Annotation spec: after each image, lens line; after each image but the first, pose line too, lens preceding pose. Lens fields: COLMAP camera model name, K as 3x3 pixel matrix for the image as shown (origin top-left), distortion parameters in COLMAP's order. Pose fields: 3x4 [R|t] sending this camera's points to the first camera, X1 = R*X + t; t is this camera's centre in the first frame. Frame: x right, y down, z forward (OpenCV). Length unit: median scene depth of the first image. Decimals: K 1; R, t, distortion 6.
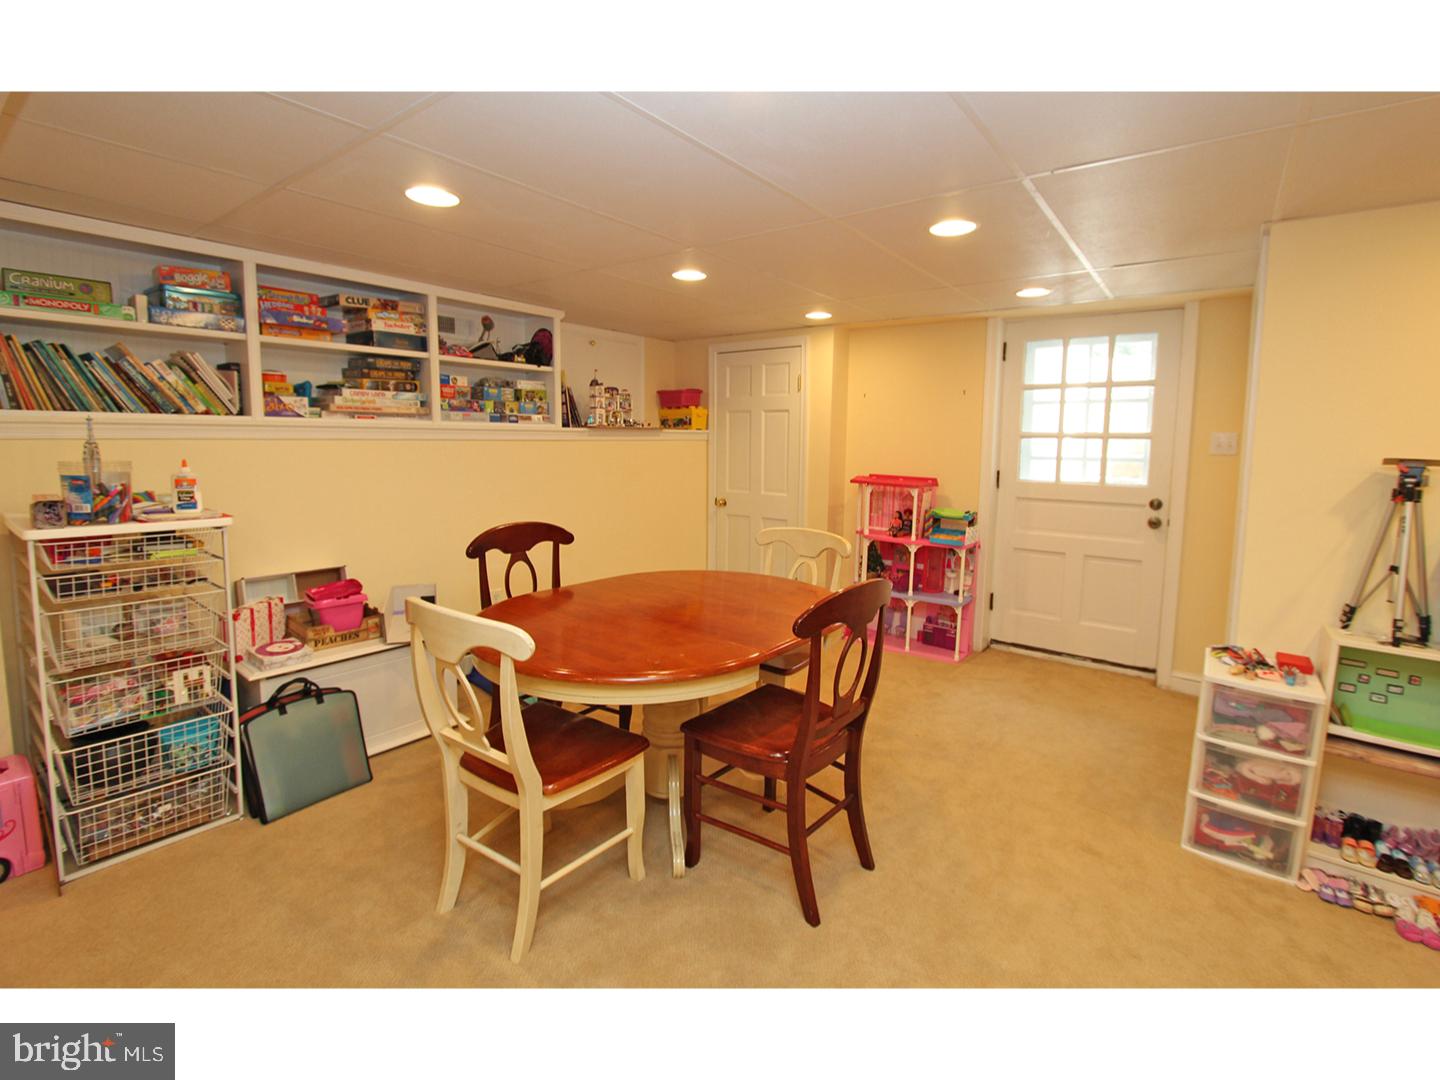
lens RADIAL K [[683.2, 0, 723.7], [0, 683.2, 529.4], [0, 0, 1]] dist [-0.002050, 0.000195]
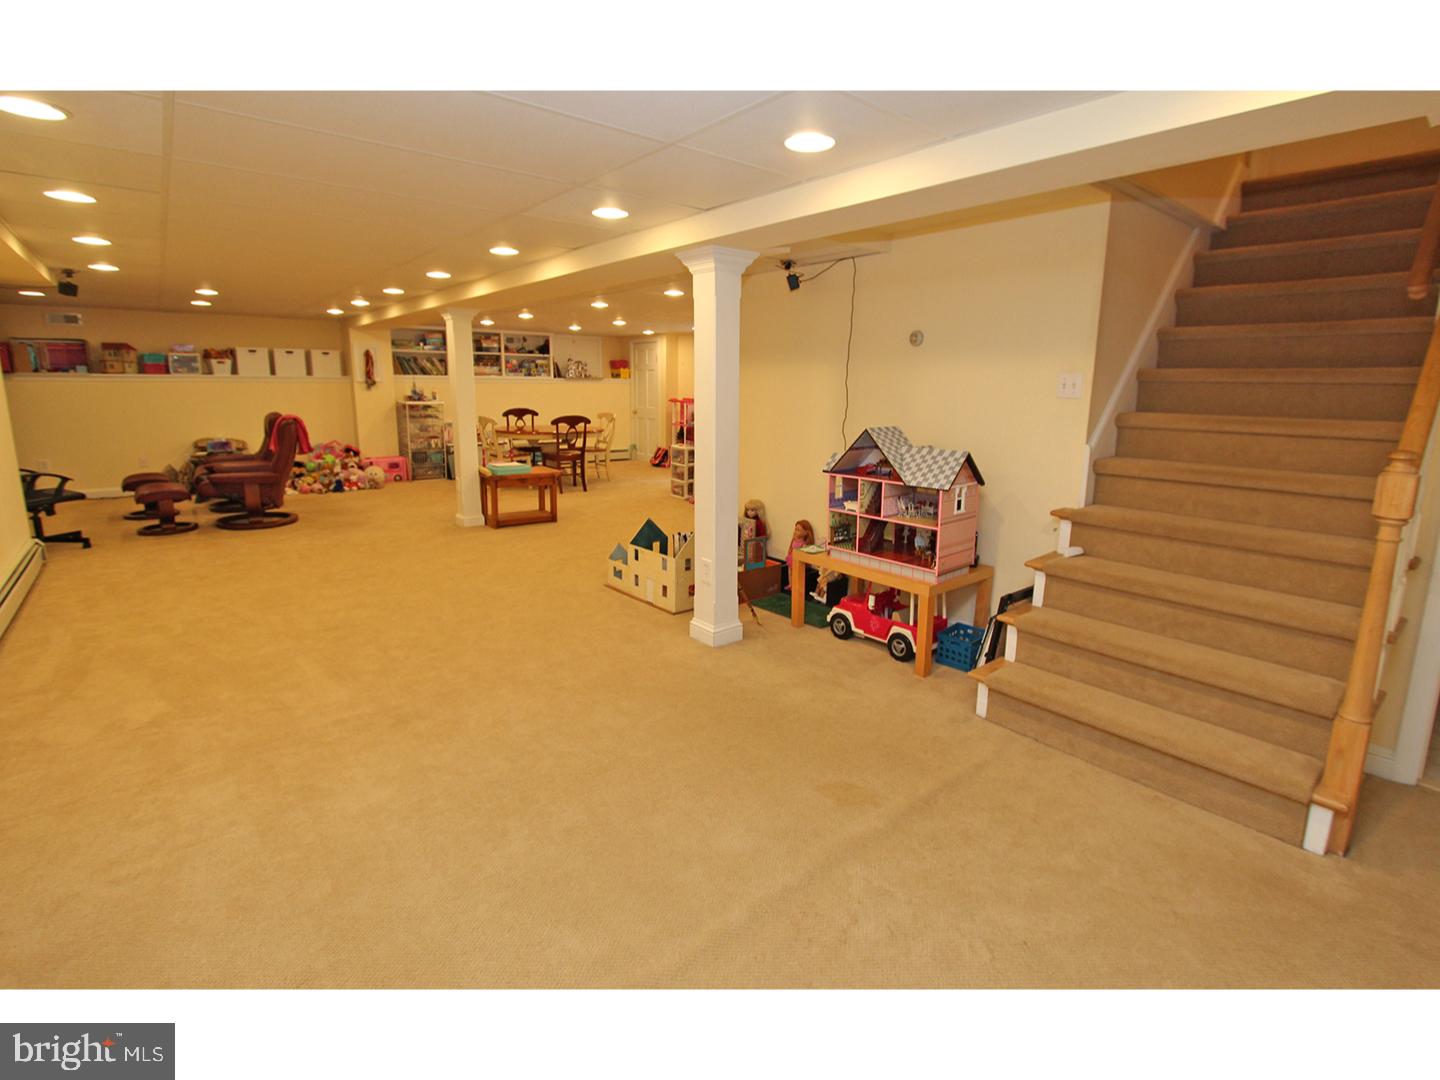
lens RADIAL K [[683.2, 0, 723.7], [0, 683.2, 529.4], [0, 0, 1]] dist [-0.002050, 0.000195]
pose [[0.976763, 0.048598, -0.208741, 1.069770], [-0.031971, 0.996094, 0.082305, 0.210276], [0.211925, -0.073719, 0.974501, -1.593739]]
